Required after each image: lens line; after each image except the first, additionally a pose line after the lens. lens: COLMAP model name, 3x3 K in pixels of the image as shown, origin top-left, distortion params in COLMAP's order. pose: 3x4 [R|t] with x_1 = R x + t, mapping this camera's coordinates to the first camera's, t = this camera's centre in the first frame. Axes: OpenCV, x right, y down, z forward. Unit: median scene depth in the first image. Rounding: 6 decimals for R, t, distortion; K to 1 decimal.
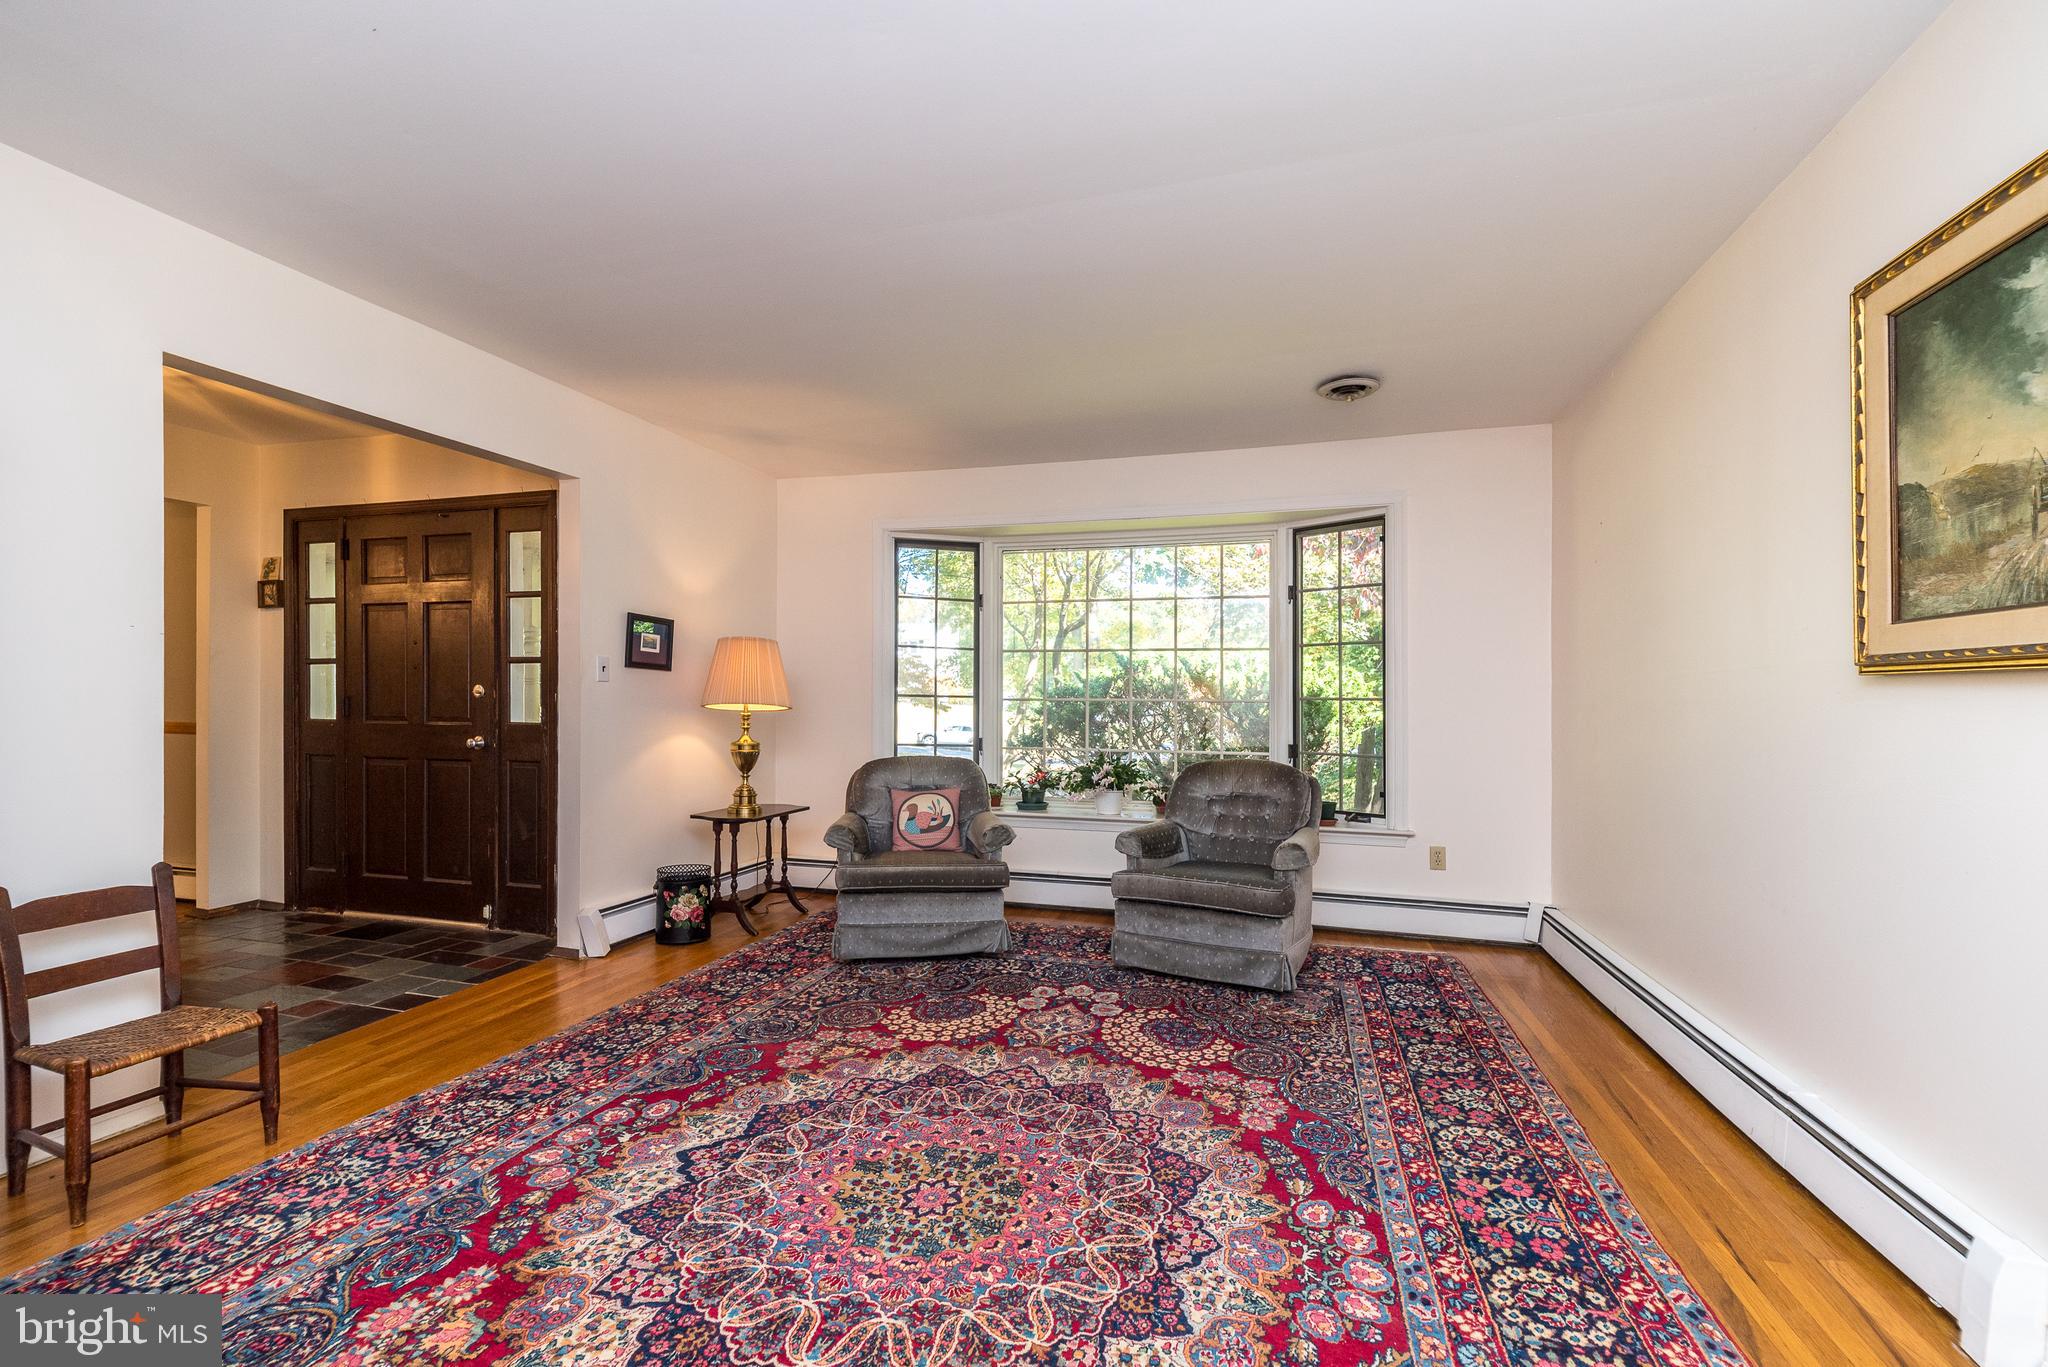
lens RADIAL K [[894.5, 0, 1020.9], [0, 894.5, 717.8], [0, 0, 1]] dist [0.007184, 0.000022]
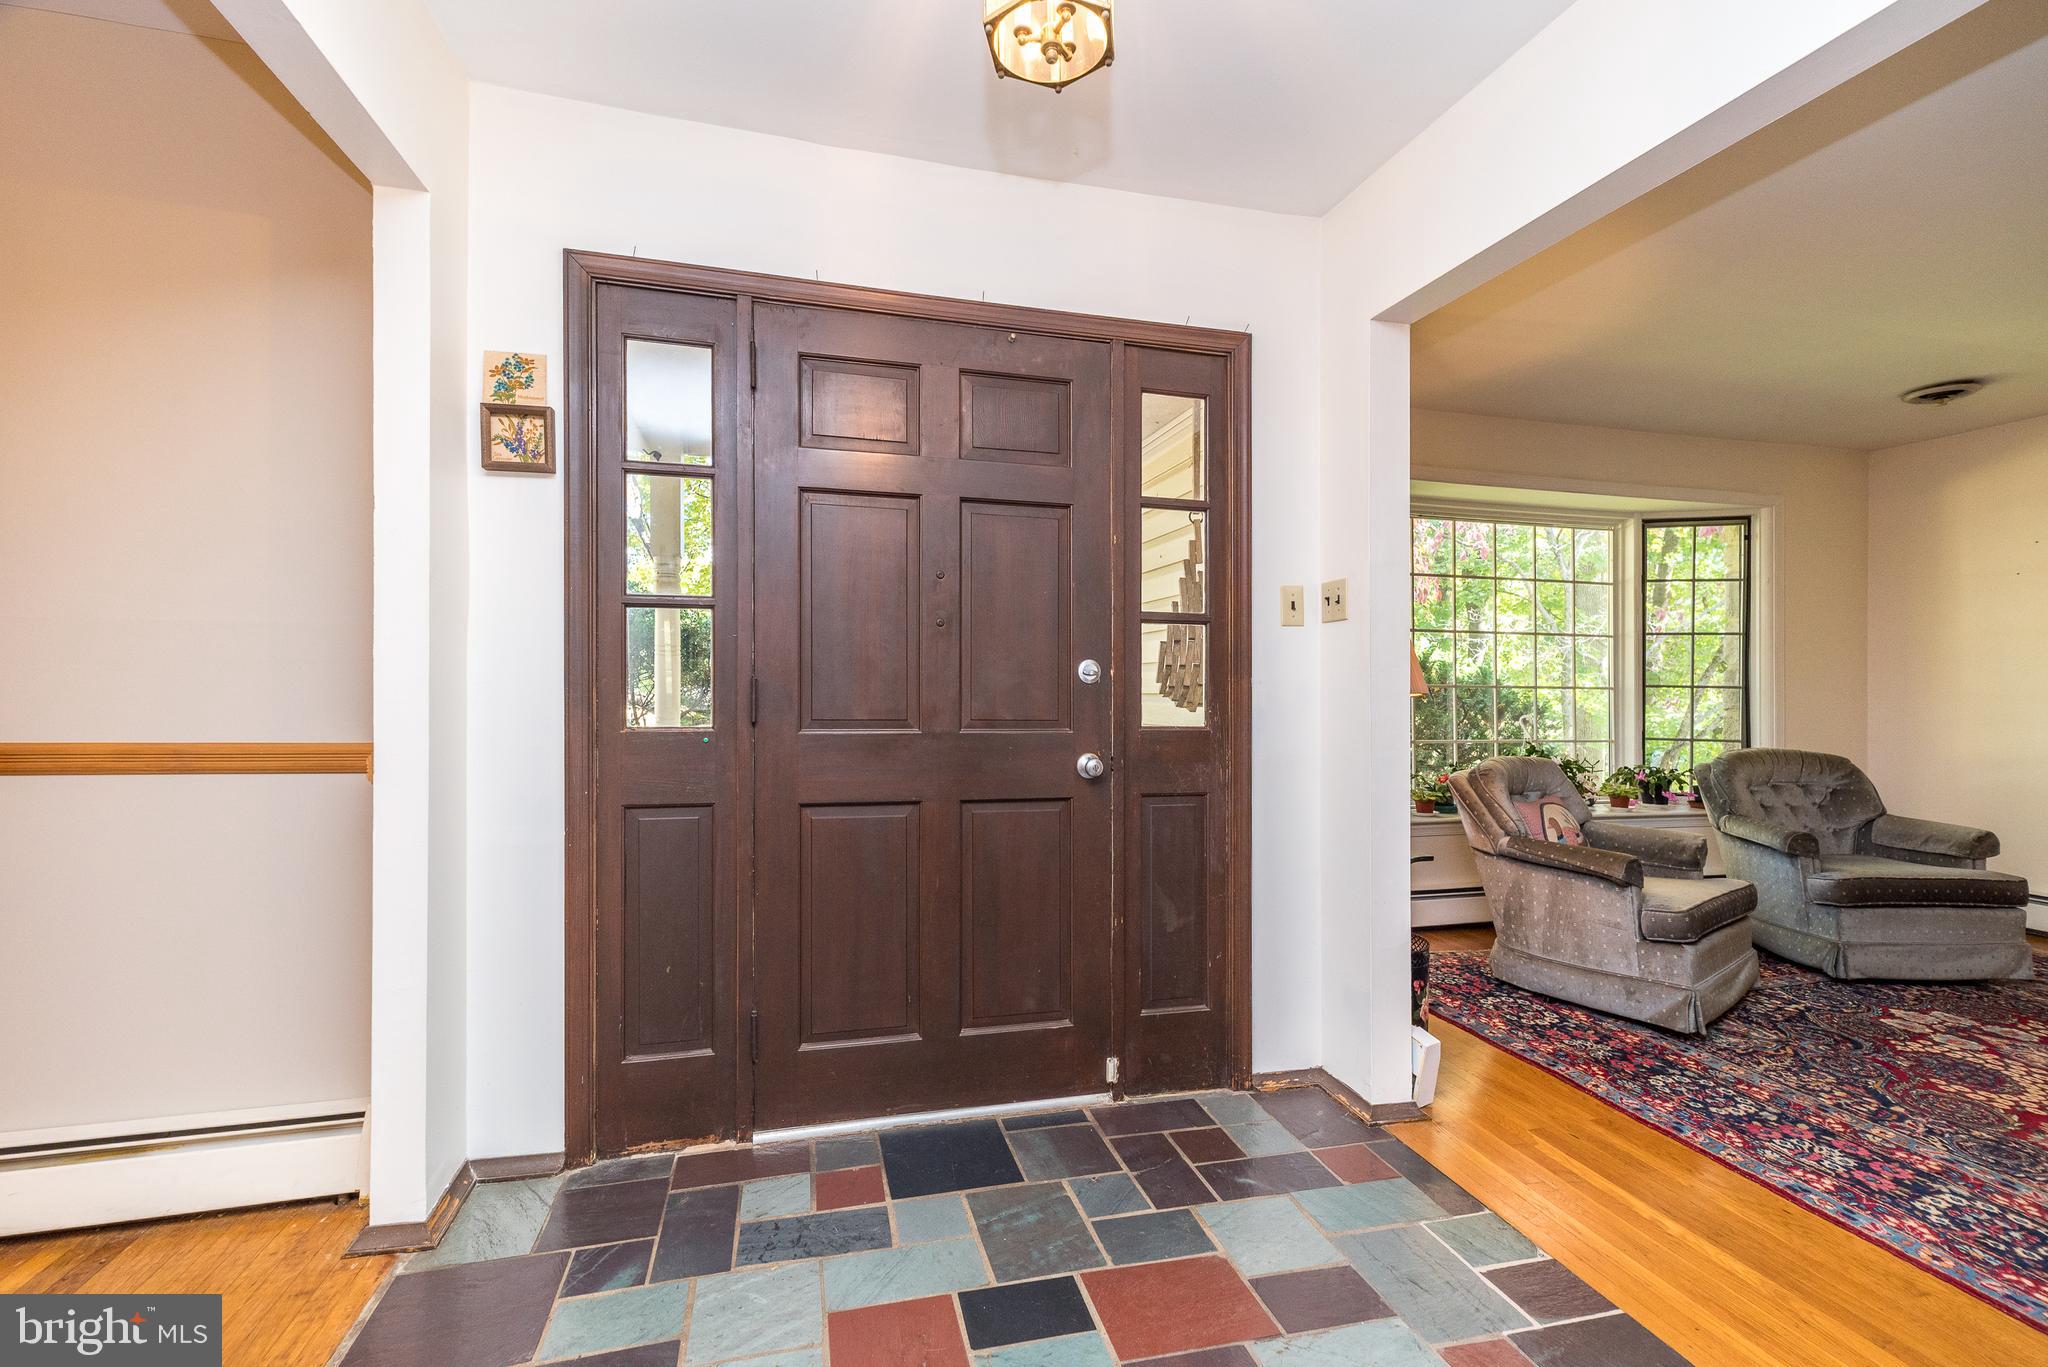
lens RADIAL K [[893.2, 0, 1015.9], [0, 893.2, 690.2], [0, 0, 1]] dist [0.003666, 0.000278]
pose [[0.855643, -0.000987, 0.517566, -1.612125], [0.003264, 0.999989, -0.003490, -0.028216], [-0.517556, 0.004676, 0.855636, 0.965701]]
